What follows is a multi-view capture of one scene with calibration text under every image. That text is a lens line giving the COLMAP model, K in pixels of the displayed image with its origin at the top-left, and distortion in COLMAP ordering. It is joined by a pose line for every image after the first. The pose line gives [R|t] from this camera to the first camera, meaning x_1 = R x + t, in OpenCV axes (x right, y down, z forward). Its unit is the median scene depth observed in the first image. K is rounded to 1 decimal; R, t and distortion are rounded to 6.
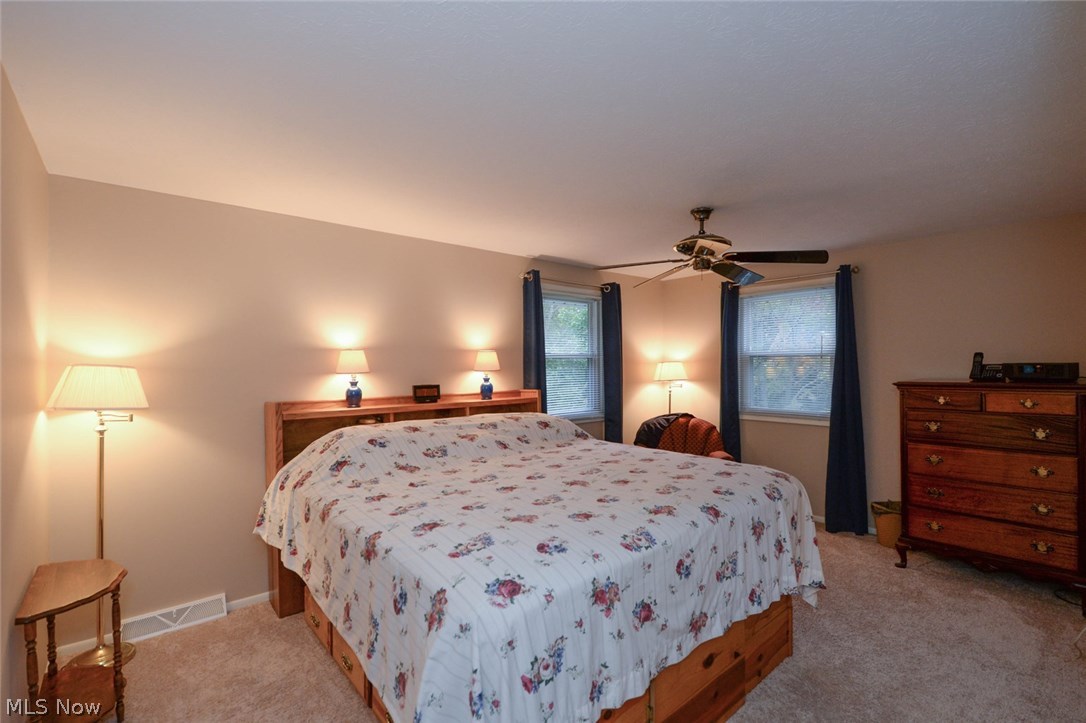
lens RADIAL K [[485.4, 0, 545.1], [0, 485.4, 369.1], [0, 0, 1]] dist [0.002320, 0.000033]
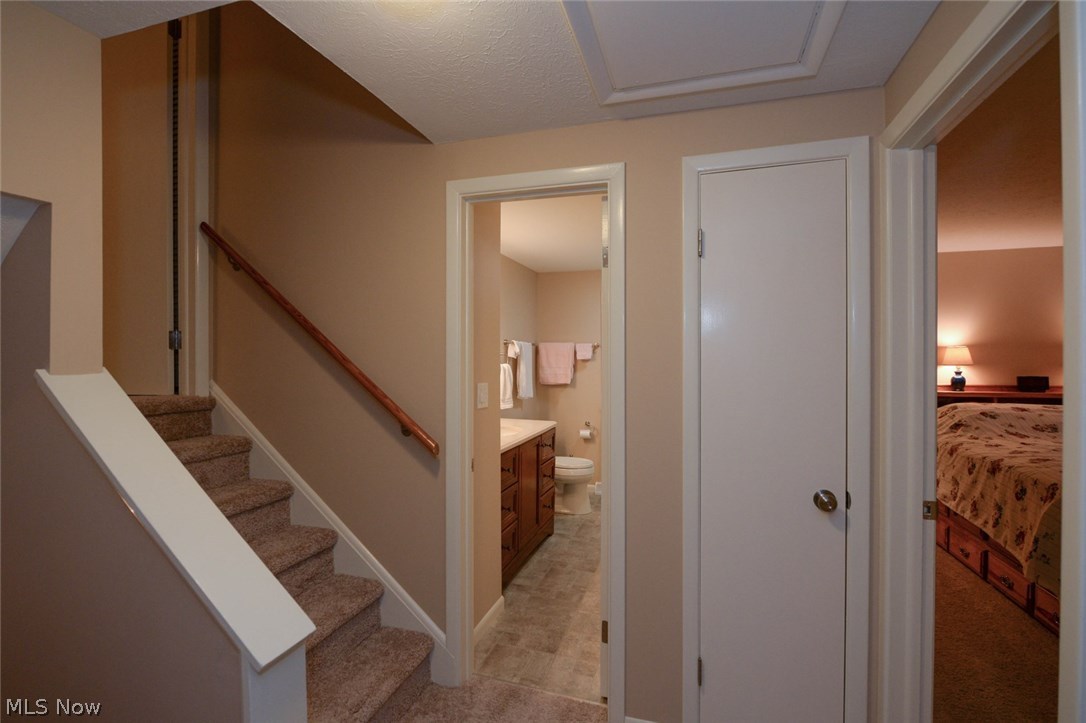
lens RADIAL K [[485.4, 0, 545.3], [0, 485.4, 361.8], [0, 0, 1]] dist [0.002320, 0.000033]
pose [[0.531506, 0.012450, -0.846963, 0.182362], [-0.001949, 0.999907, 0.013474, -0.022640], [0.847052, -0.005511, 0.531481, -0.919424]]
